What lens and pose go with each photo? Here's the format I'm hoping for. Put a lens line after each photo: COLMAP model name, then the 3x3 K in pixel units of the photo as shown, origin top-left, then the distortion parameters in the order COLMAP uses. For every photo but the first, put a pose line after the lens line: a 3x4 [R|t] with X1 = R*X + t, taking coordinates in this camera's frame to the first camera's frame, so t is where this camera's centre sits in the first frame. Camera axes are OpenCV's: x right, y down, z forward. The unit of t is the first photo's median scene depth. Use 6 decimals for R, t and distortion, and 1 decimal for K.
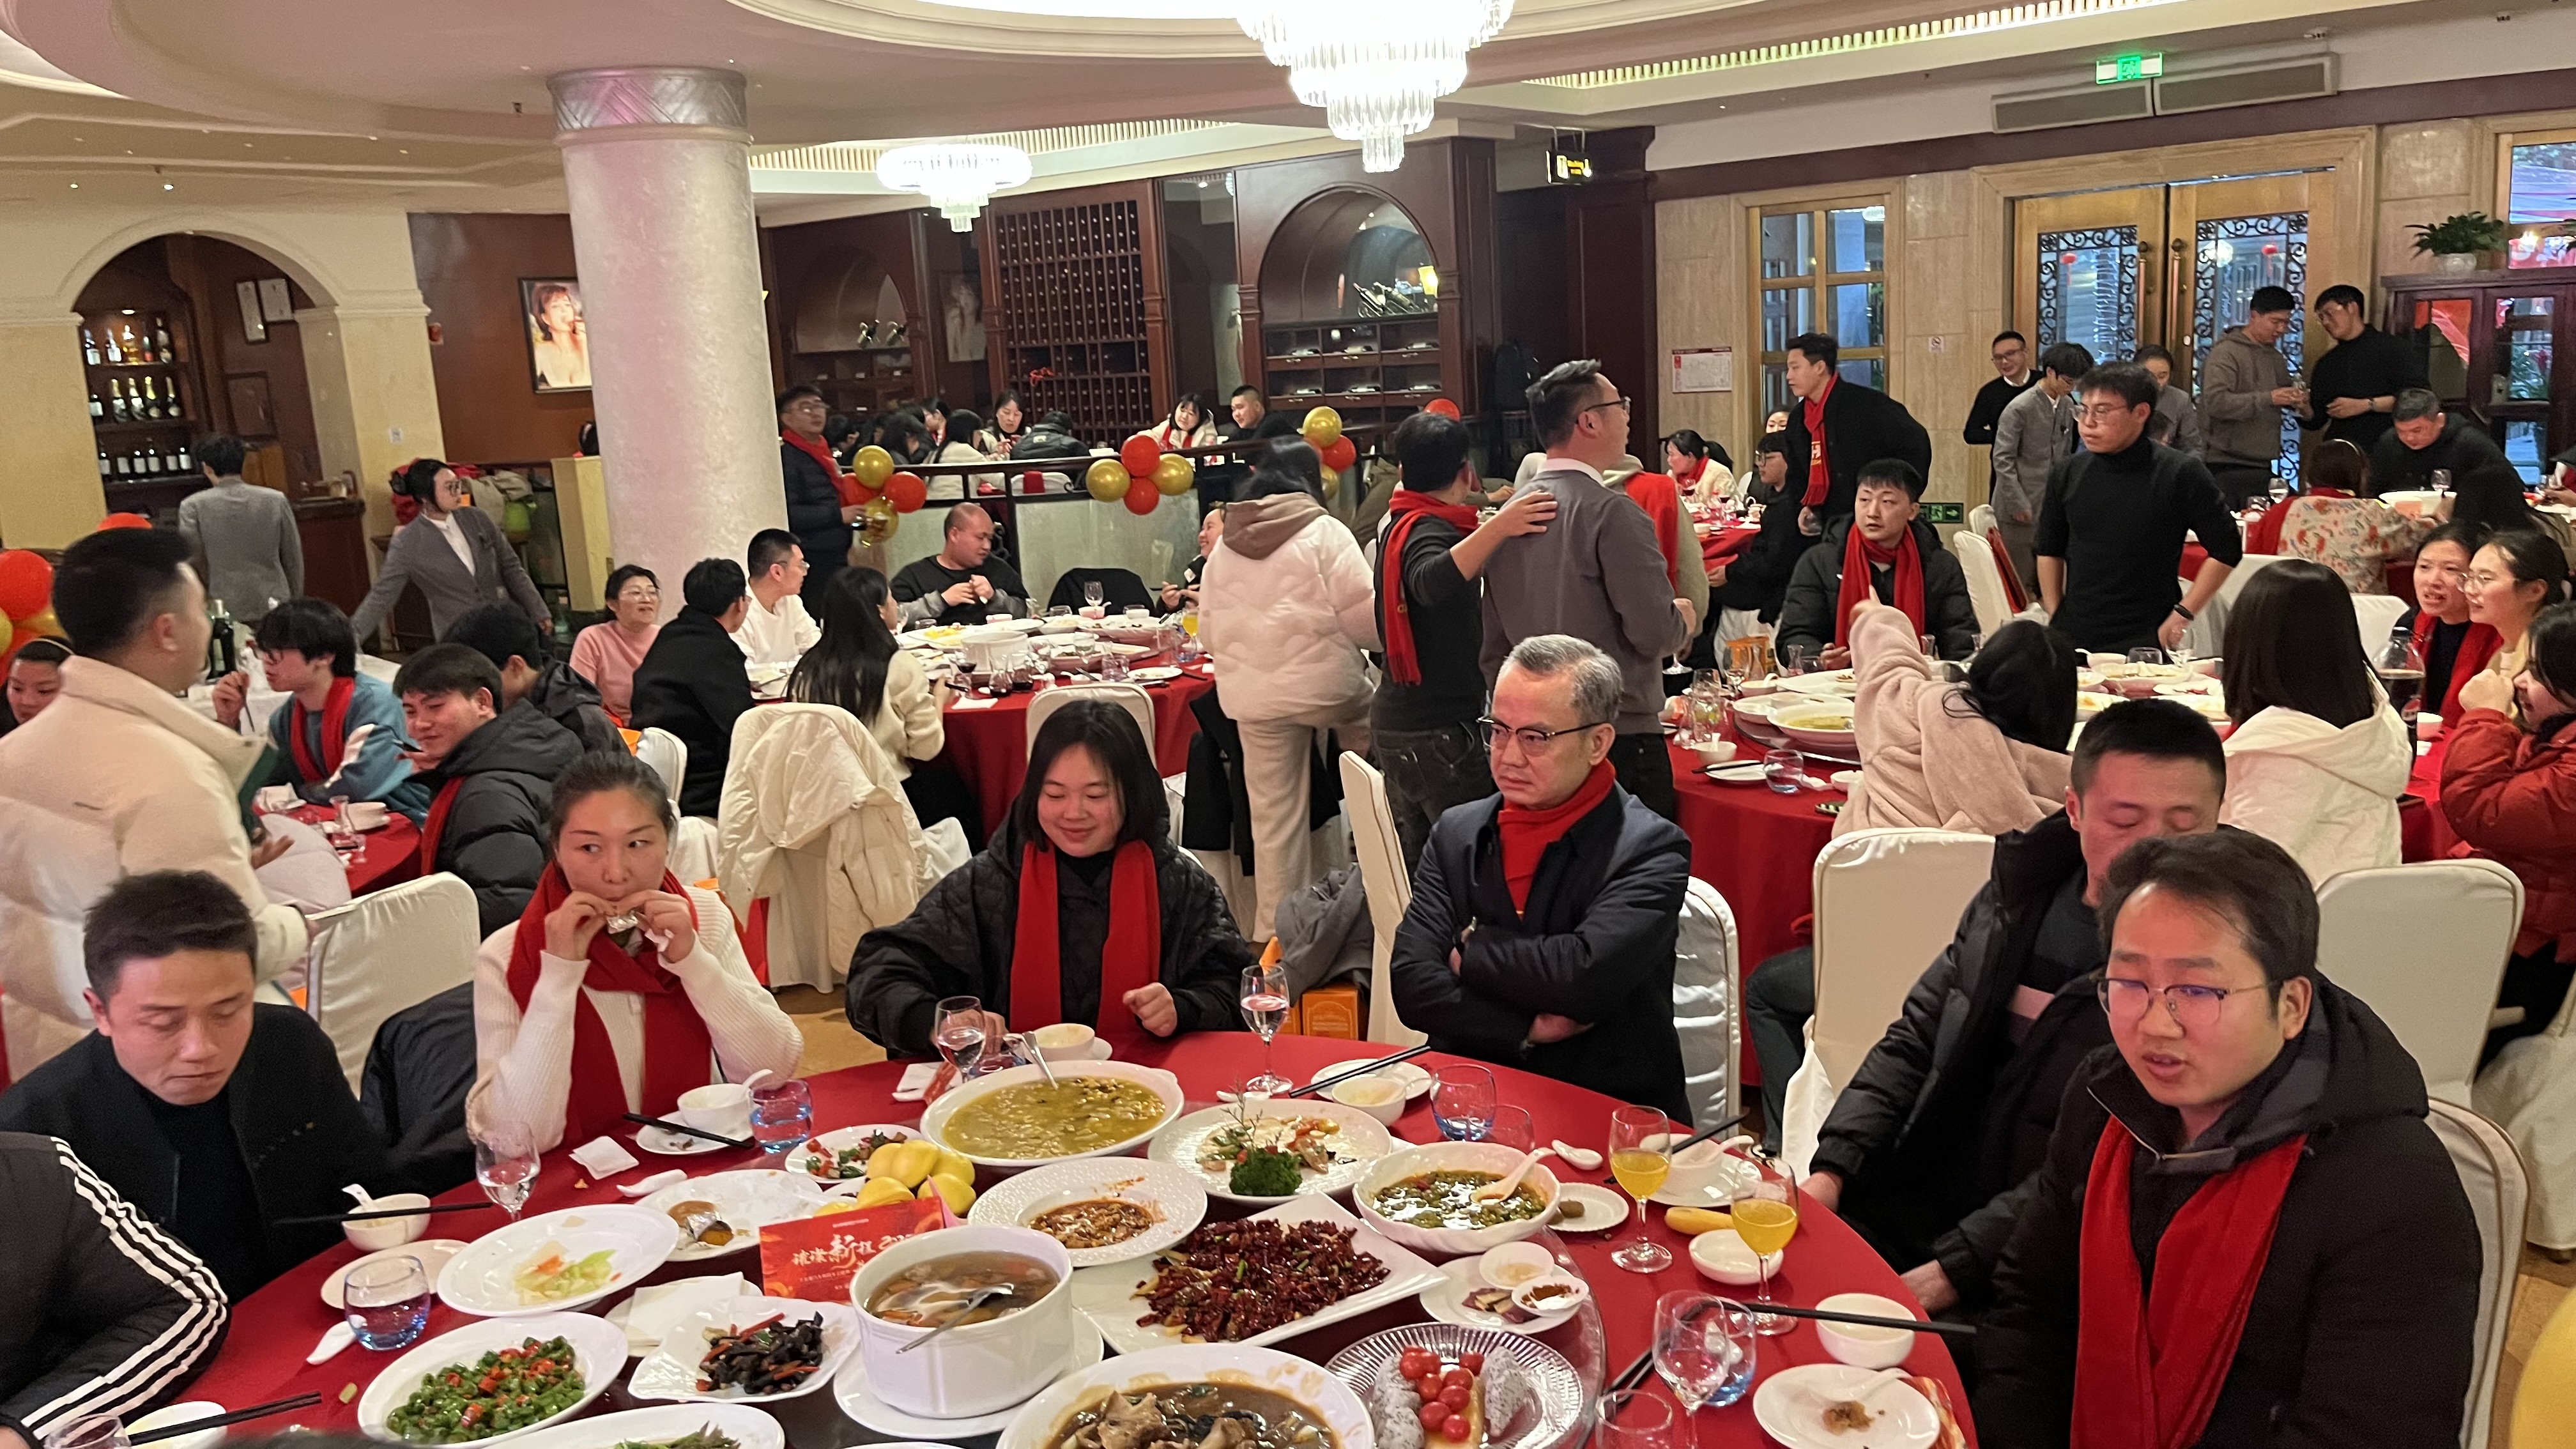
lens RADIAL K [[1977.9, 0, 1264.3], [0, 1977.9, 744.3], [0, 0, 1]] dist [0.045535, -0.051712]
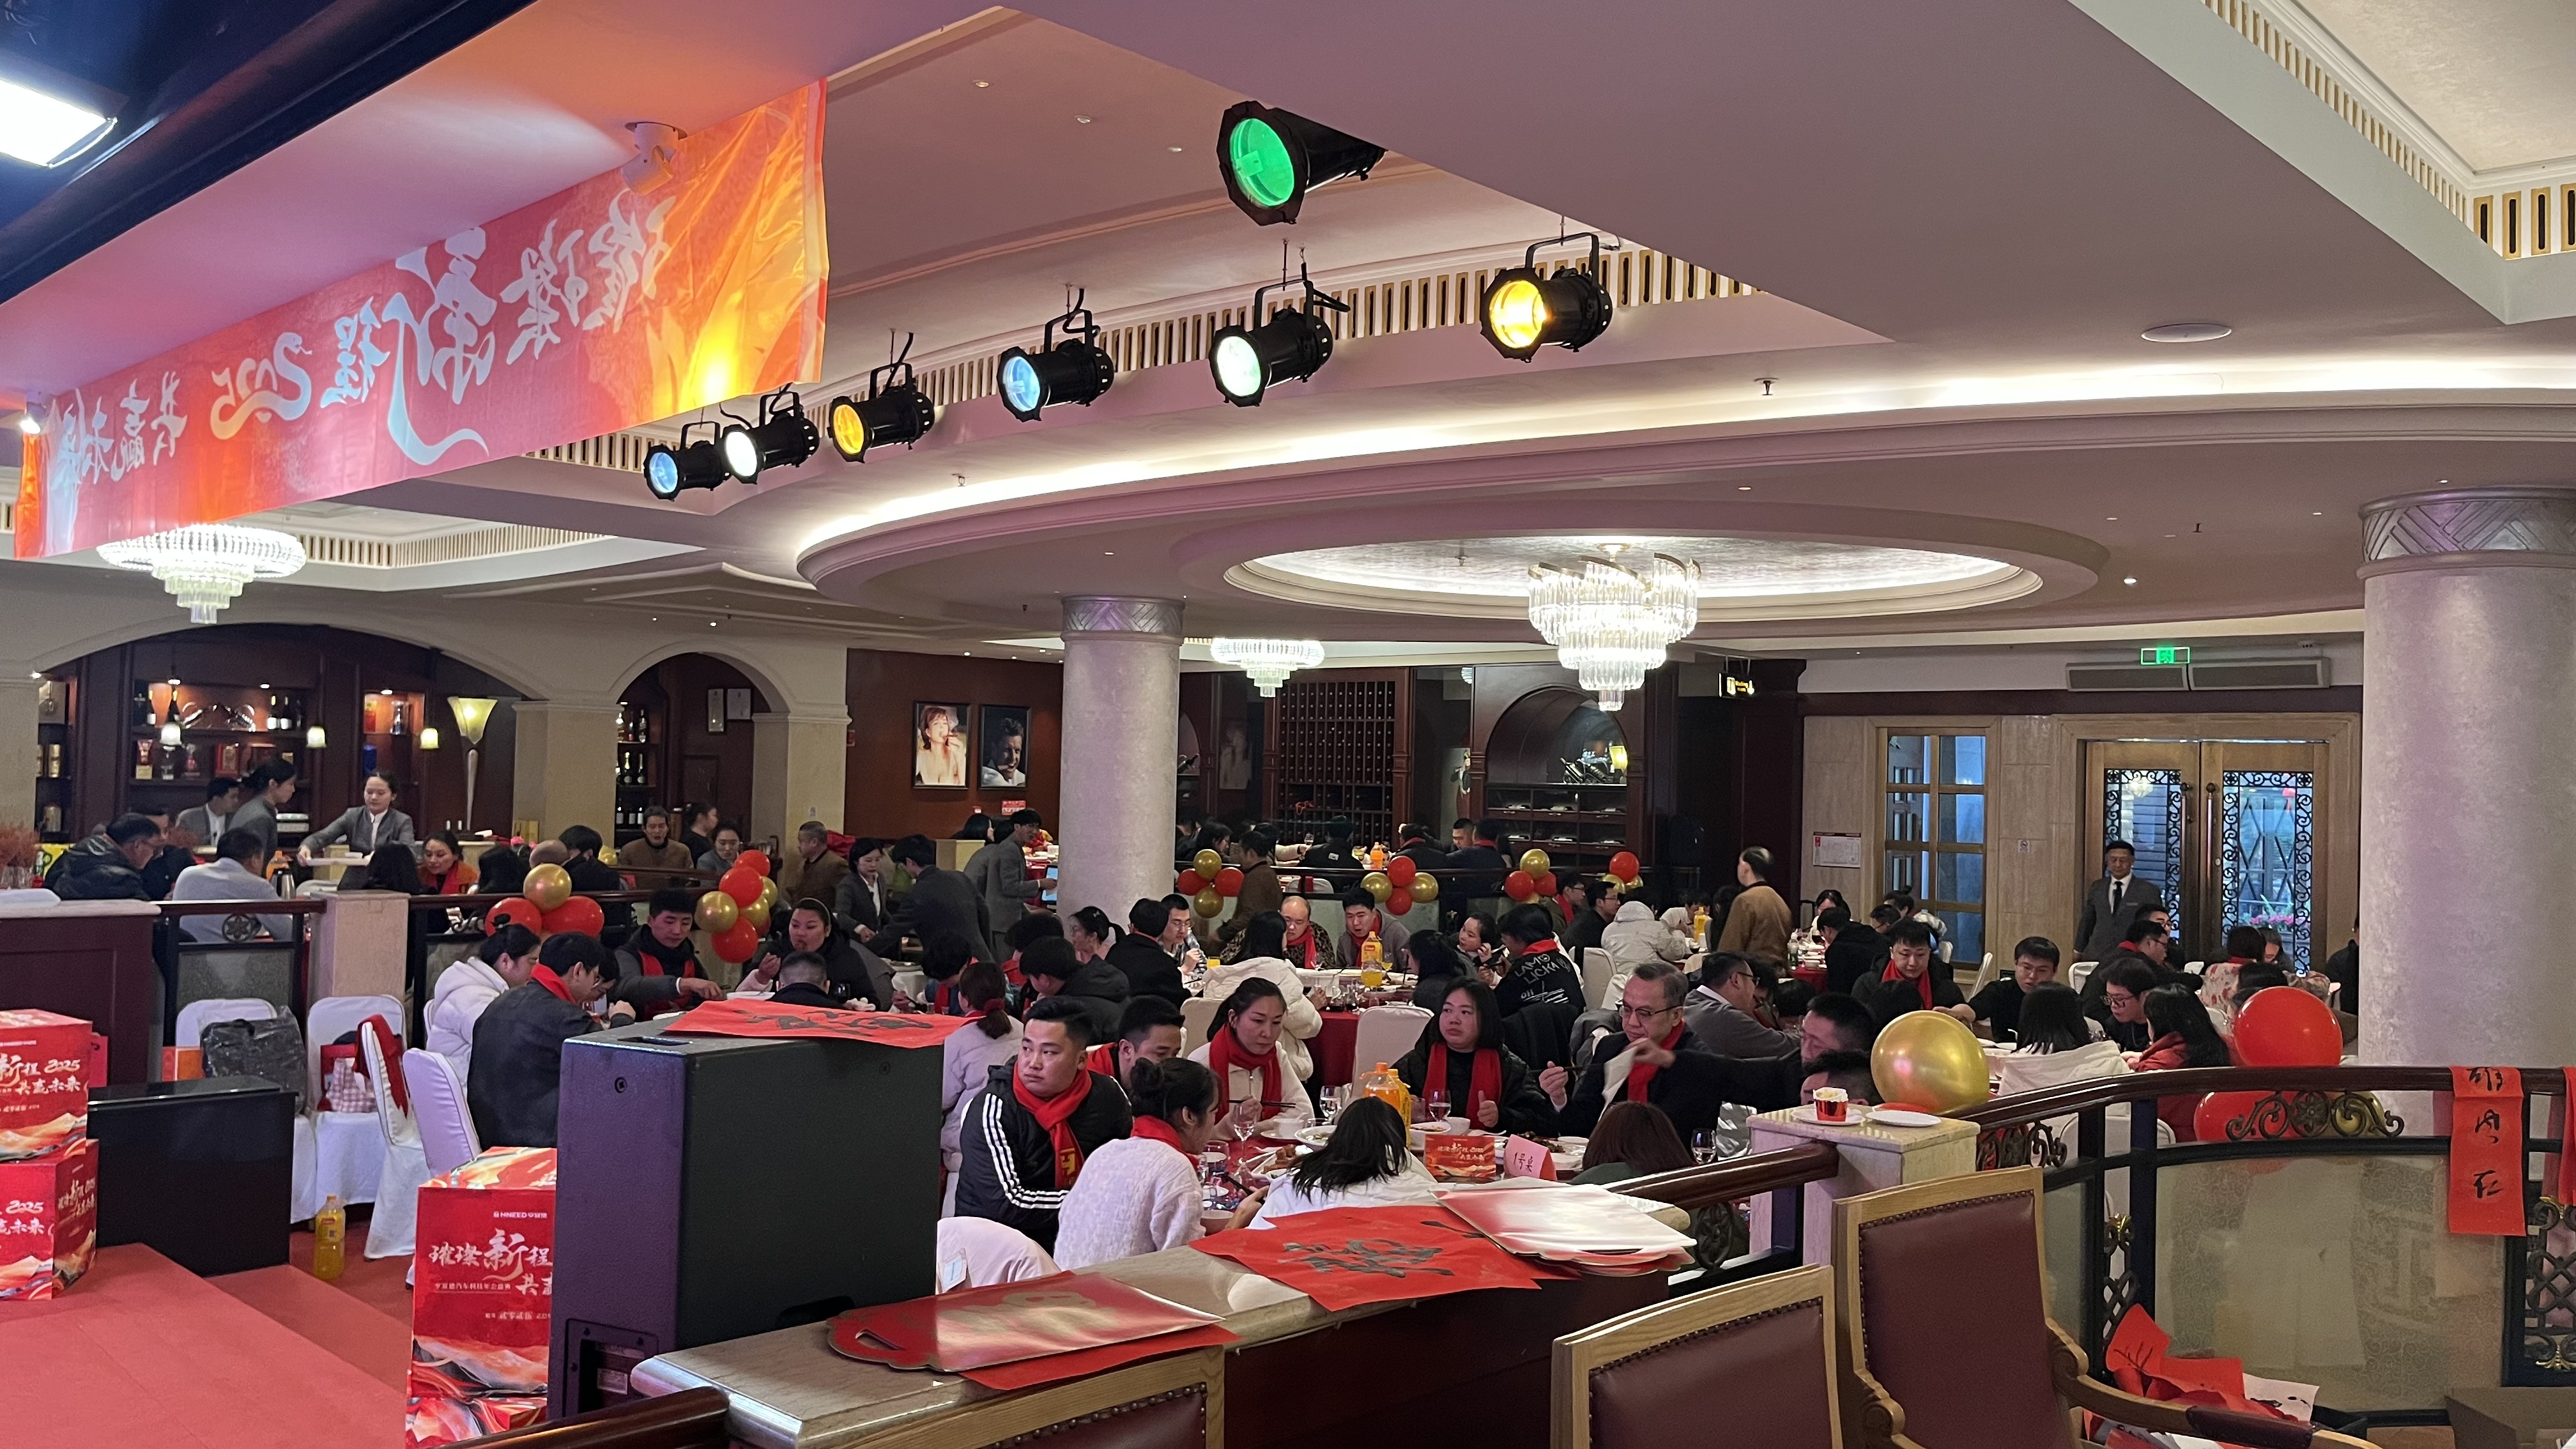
lens RADIAL K [[1977.9, 0, 1230.6], [0, 1977.9, 700.7], [0, 0, 1]] dist [0.045535, -0.051712]
pose [[0.991238, 0.079727, -0.105318, -0.033928], [-0.102437, 0.967349, -0.231826, 0.048638], [0.083396, 0.240583, 0.967039, -0.255708]]
